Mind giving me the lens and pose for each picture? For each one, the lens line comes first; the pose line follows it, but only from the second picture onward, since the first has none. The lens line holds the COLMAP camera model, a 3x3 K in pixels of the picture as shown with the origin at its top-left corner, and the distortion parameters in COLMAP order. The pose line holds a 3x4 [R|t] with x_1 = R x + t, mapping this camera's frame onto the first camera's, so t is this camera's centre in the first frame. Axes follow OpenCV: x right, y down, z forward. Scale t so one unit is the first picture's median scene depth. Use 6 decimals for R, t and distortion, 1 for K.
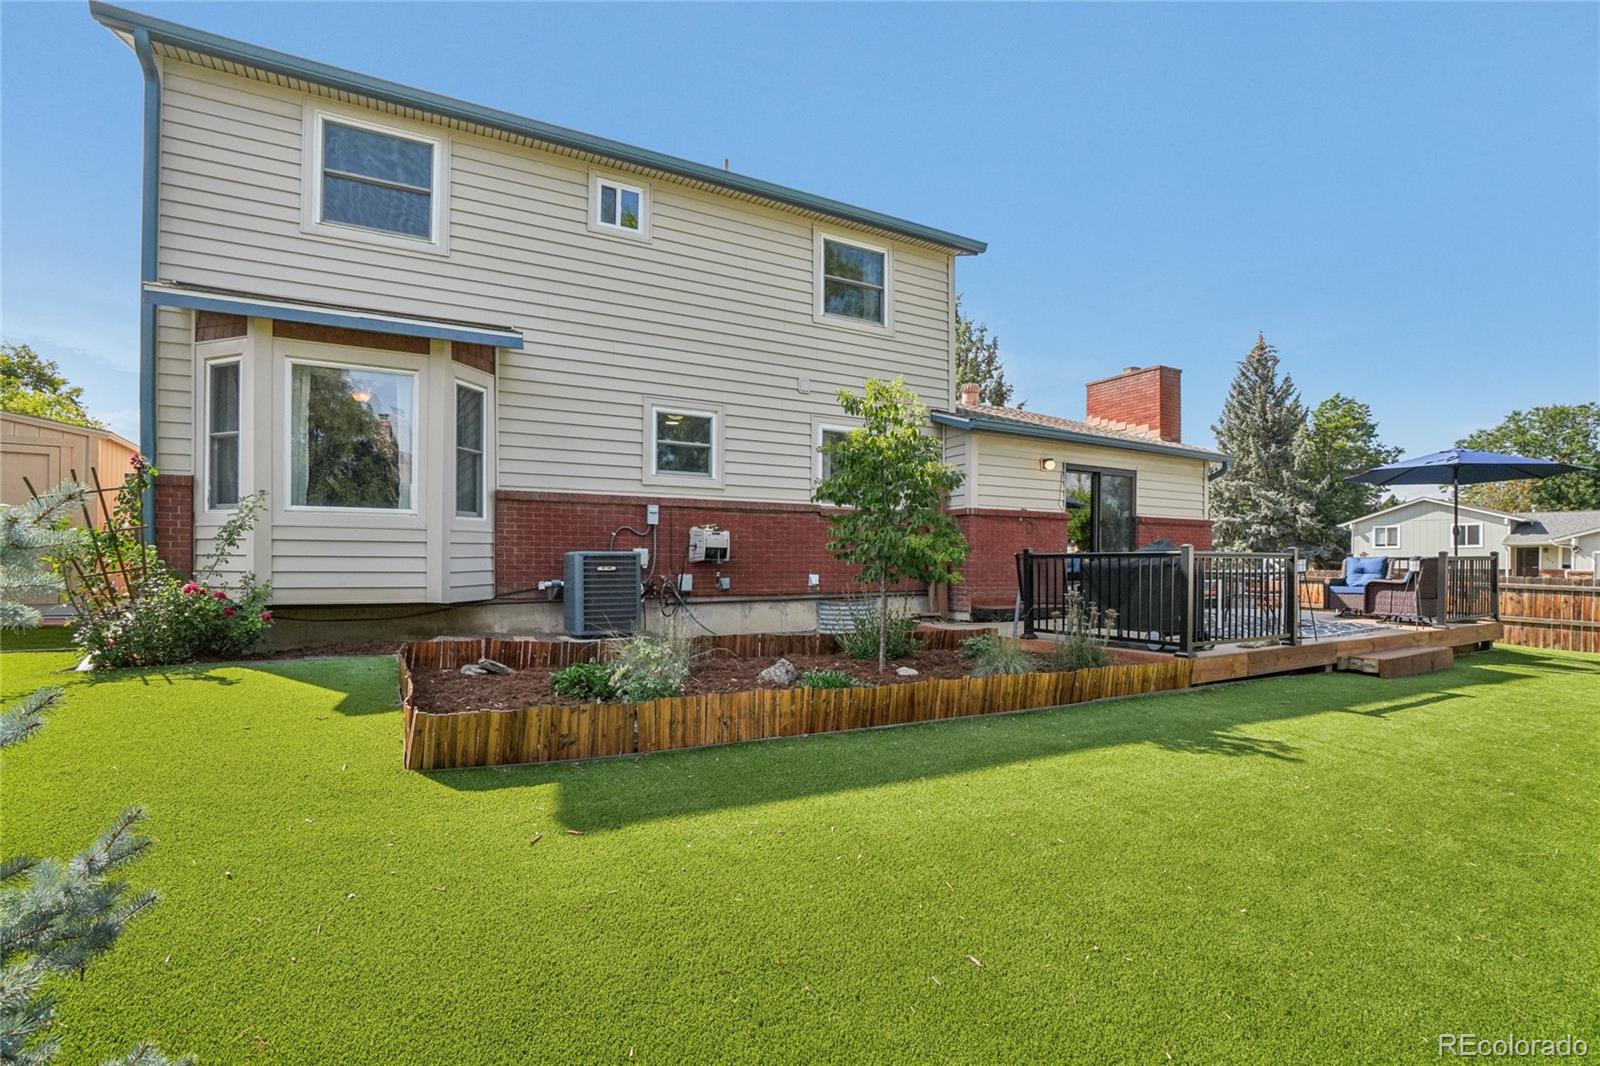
lens RADIAL K [[725.0, 0, 772.0], [0, 725.0, 578.6], [0, 0, 1]] dist [-0.077767, 0.030428]
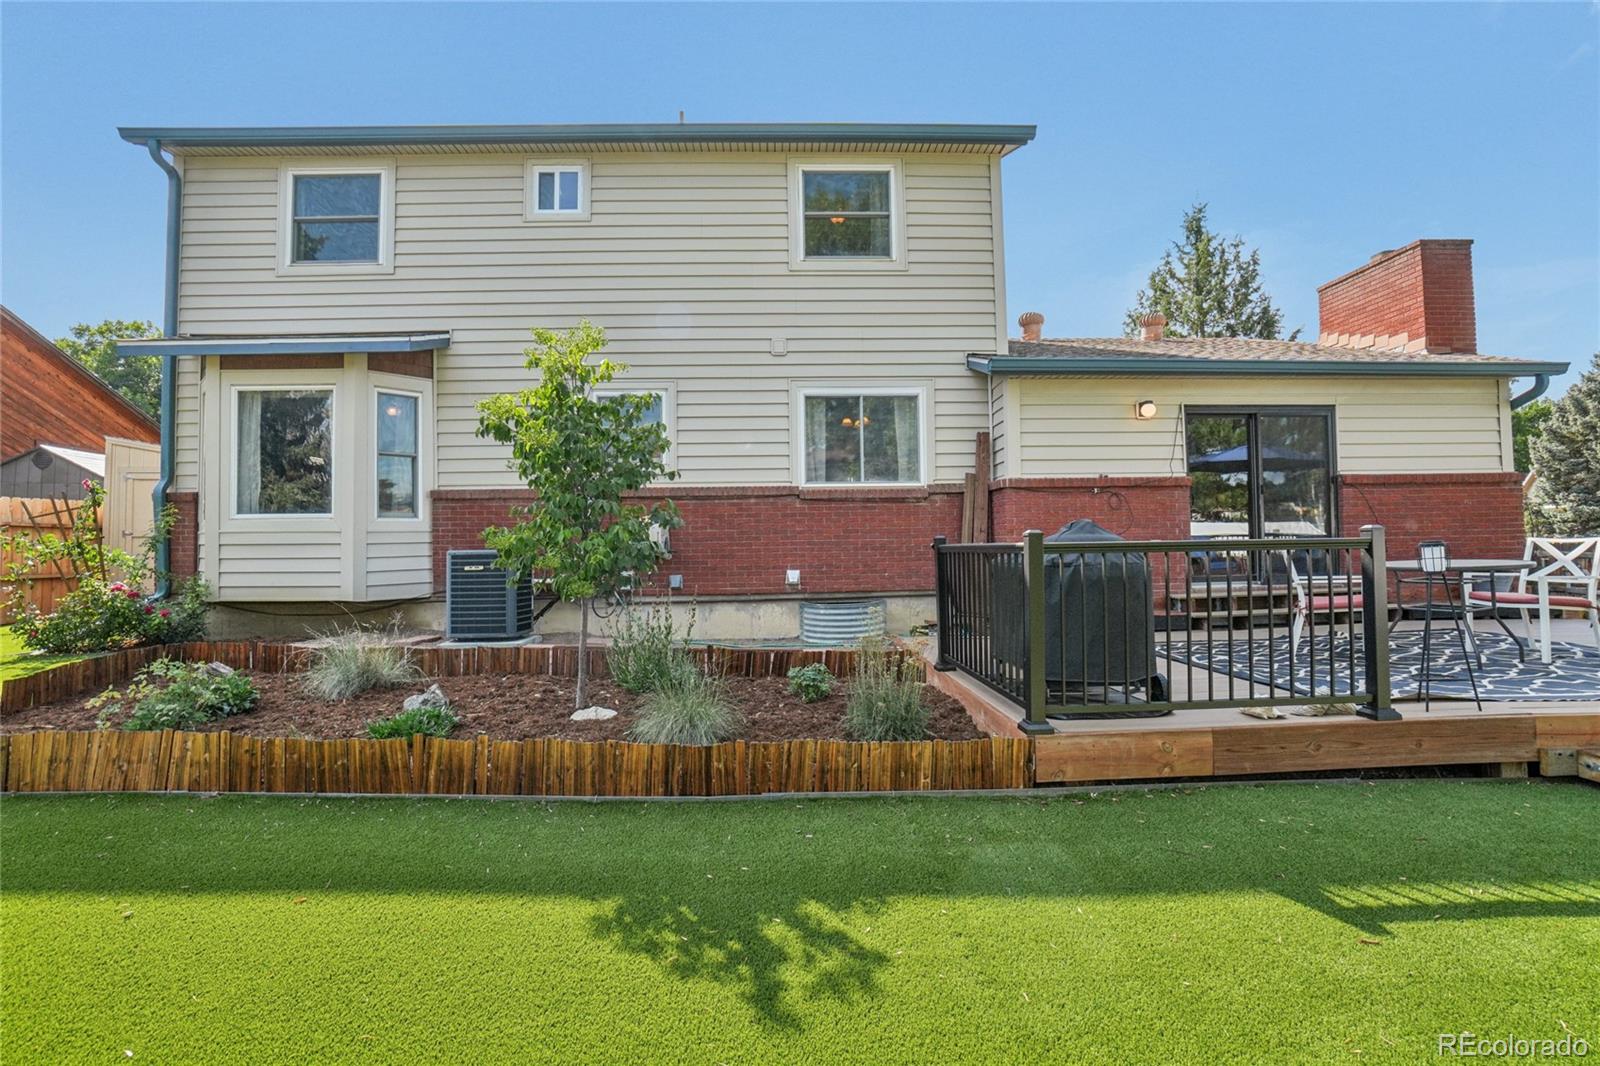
lens RADIAL K [[719.4, 0, 786.1], [0, 719.4, 529.6], [0, 0, 1]] dist [-0.066847, 0.023717]
pose [[0.897409, -0.026327, -0.440413, 0.504099], [0.006975, 0.998940, -0.045501, -0.017607], [0.441144, 0.037761, 0.896641, 0.311511]]
